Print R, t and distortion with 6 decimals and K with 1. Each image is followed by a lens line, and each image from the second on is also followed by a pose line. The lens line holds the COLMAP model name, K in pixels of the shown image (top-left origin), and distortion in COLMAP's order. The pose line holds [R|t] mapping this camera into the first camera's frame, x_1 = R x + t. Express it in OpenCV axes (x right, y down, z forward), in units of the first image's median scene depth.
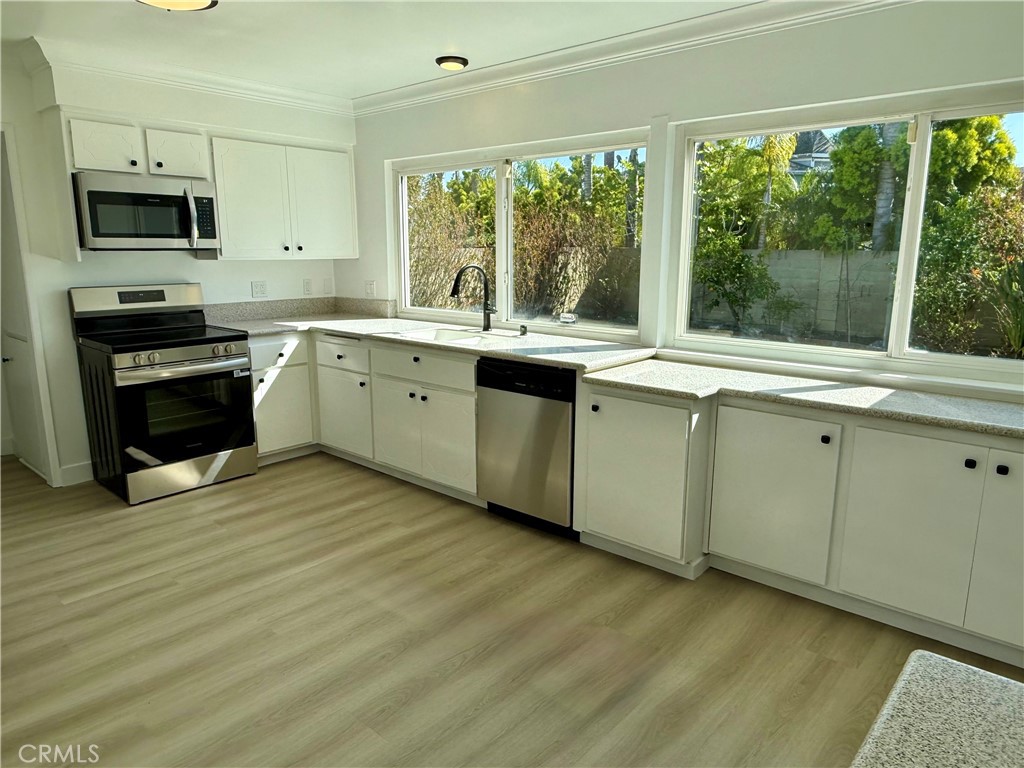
lens RADIAL K [[682.6, 0, 509.2], [0, 682.6, 382.9], [0, 0, 1]] dist [0.000417, 0.004320]
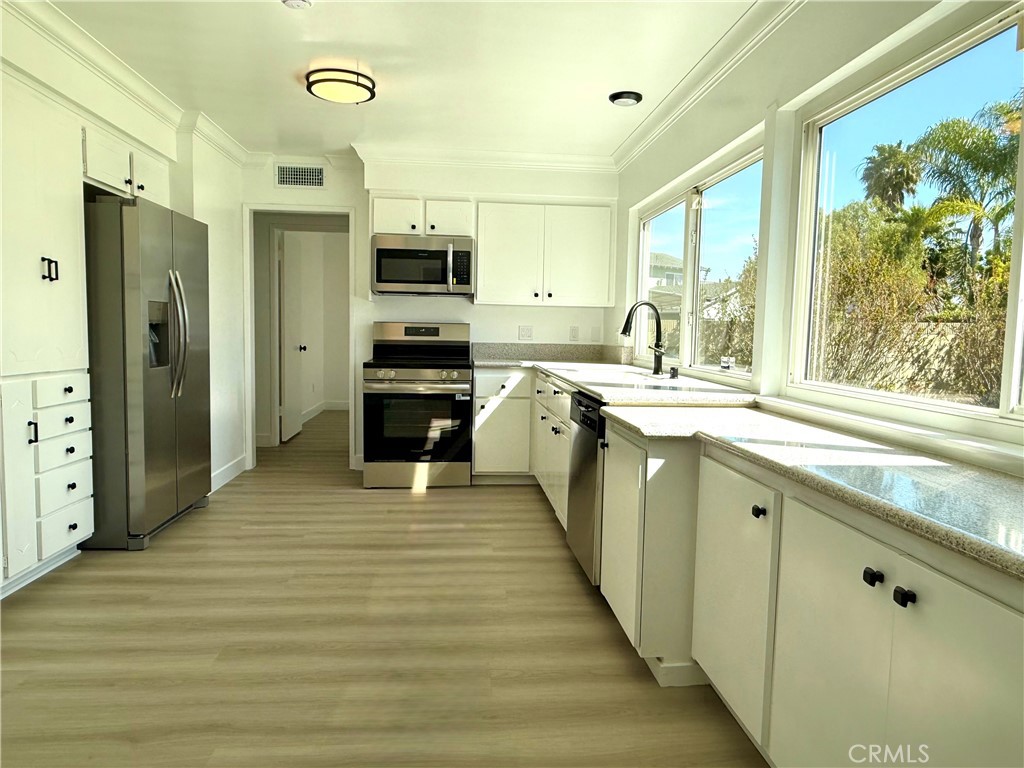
lens RADIAL K [[682.6, 0, 507.2], [0, 682.6, 381.2], [0, 0, 1]] dist [0.000417, 0.004320]
pose [[0.725781, 0.066521, -0.684702, 0.463492], [-0.153064, 0.985979, -0.066456, 0.024984], [0.670681, 0.153036, 0.725787, 0.211403]]
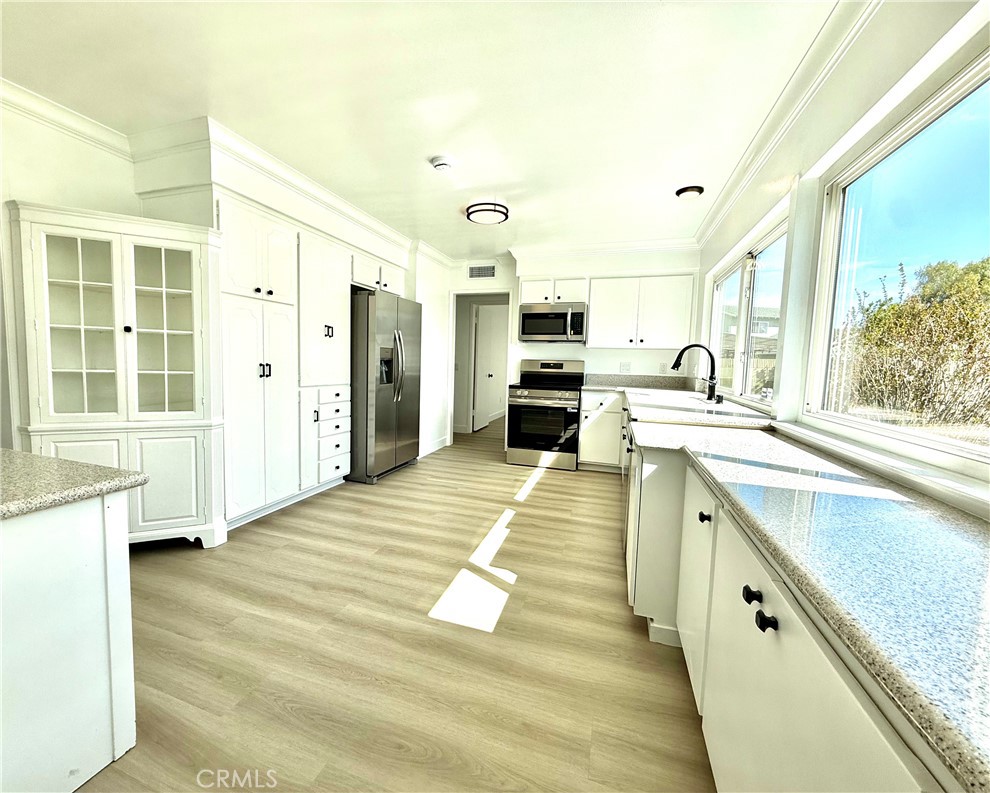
lens RADIAL K [[424.3, 0, 458.8], [0, 424.3, 393.3], [0, 0, 1]] dist [0.006255, -0.000464]
pose [[0.365863, 0.080856, -0.927150, 0.509203], [-0.206337, 0.978473, 0.003909, -0.000474], [0.907507, 0.189875, 0.374671, 0.334317]]
